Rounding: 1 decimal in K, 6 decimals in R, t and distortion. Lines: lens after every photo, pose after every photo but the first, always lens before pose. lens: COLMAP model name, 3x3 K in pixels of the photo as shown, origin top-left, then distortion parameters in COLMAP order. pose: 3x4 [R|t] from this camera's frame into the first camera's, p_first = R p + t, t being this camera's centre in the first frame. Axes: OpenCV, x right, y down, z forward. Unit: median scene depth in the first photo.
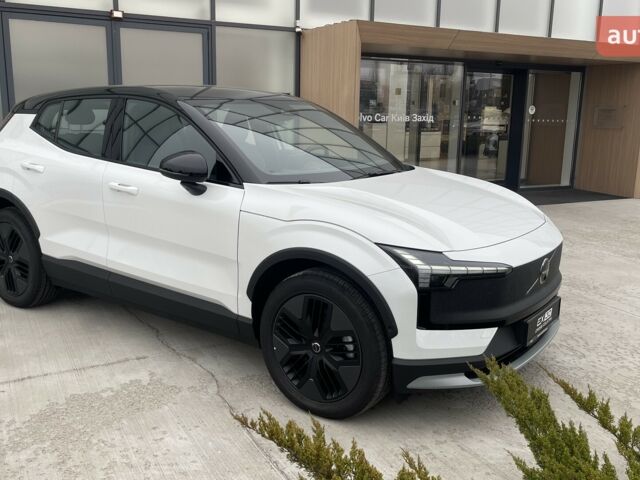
lens RADIAL K [[647.5, 0, 319.7], [0, 647.5, 237.3], [0, 0, 1]] dist [0.036625, 0.000000]
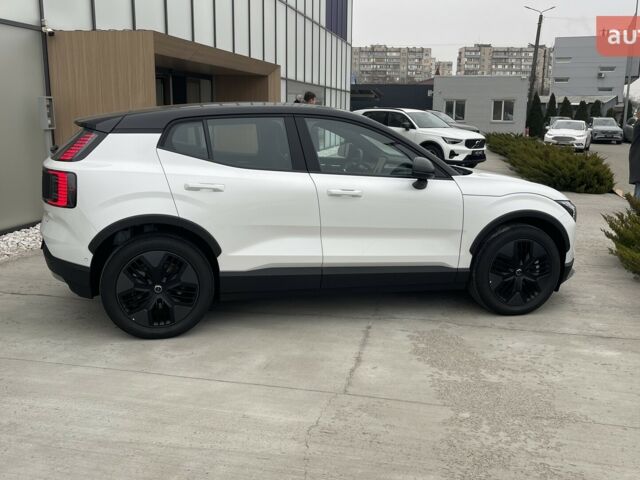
lens RADIAL K [[647.5, 0, 331.5], [0, 647.5, 236.2], [0, 0, 1]] dist [0.036625, 0.000000]
pose [[0.635782, -0.155953, 0.755950, -1.255705], [0.150718, 0.985607, 0.076571, -0.092862], [-0.757011, 0.065253, 0.650136, 0.249004]]
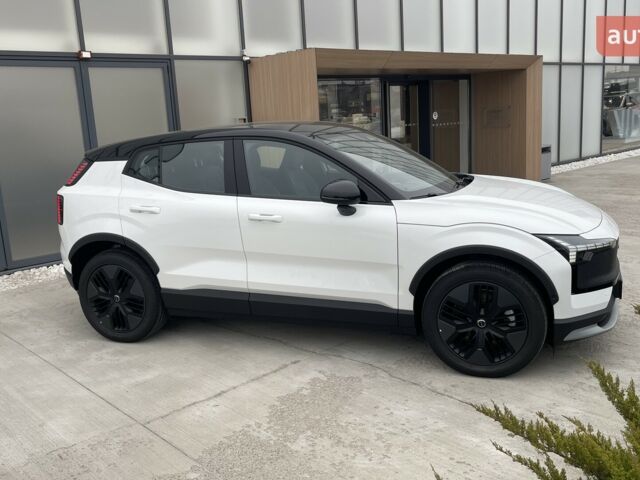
lens RADIAL K [[647.5, 0, 317.2], [0, 647.5, 241.6], [0, 0, 1]] dist [0.036625, 0.000000]
pose [[0.964497, -0.121829, 0.234315, -0.492784], [0.124249, 0.992241, 0.004462, -0.027389], [-0.233040, 0.024809, 0.972151, -0.132409]]
